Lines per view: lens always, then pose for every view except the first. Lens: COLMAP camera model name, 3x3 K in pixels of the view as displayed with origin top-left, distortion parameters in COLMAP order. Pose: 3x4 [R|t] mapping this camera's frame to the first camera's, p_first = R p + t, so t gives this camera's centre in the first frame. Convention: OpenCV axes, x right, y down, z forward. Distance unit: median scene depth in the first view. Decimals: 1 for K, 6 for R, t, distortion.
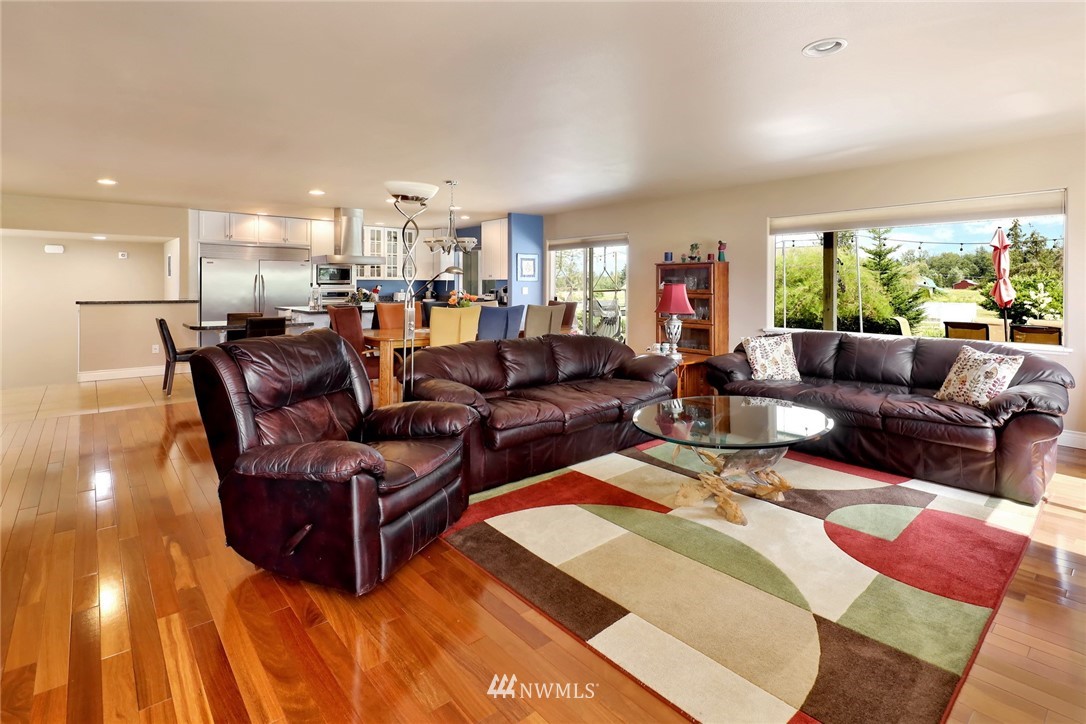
lens RADIAL K [[531.8, 0, 542.1], [0, 531.8, 286.5], [0, 0, 1]] dist [-0.000809, -0.000102]
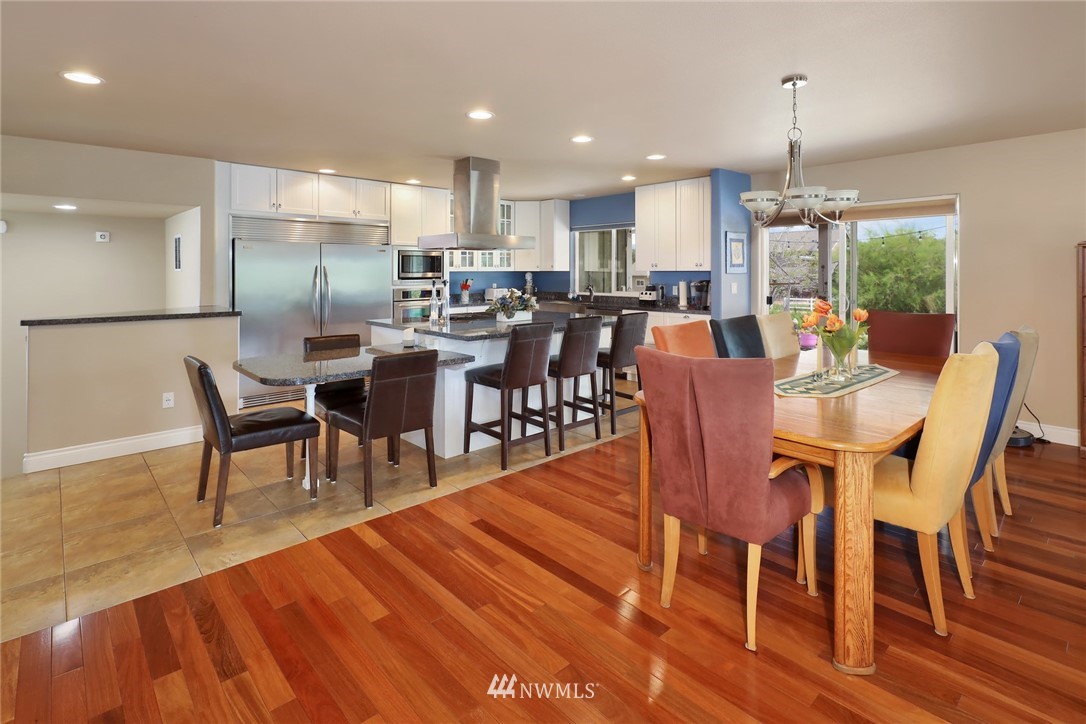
lens RADIAL K [[535.2, 0, 538.1], [0, 535.2, 270.9], [0, 0, 1]] dist [0.000304, -0.000311]
pose [[0.999496, -0.005843, 0.031205, -0.288542], [0.005937, 0.999978, -0.002924, -0.012337], [-0.031187, 0.003108, 0.999509, 0.343284]]
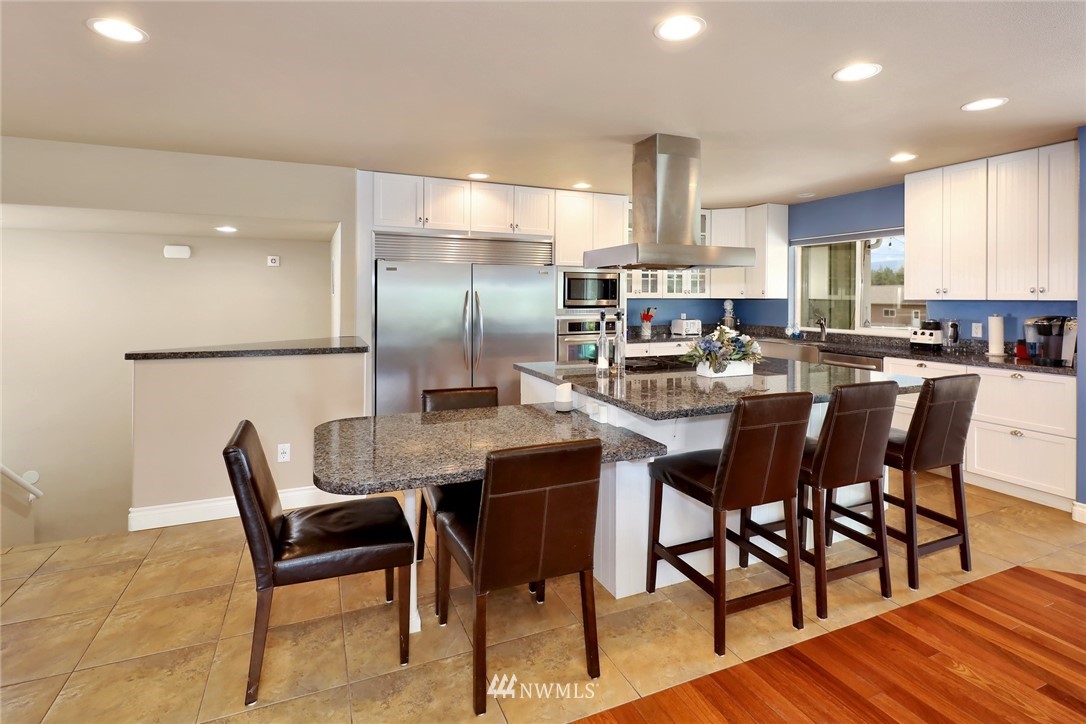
lens RADIAL K [[522.1, 0, 534.7], [0, 522.1, 297.3], [0, 0, 1]] dist [0.003438, 0.000373]
pose [[0.951983, -0.000219, -0.306151, -0.309441], [-0.000656, 0.999996, -0.002756, -0.014058], [0.306150, 0.002825, 0.951979, 0.515426]]
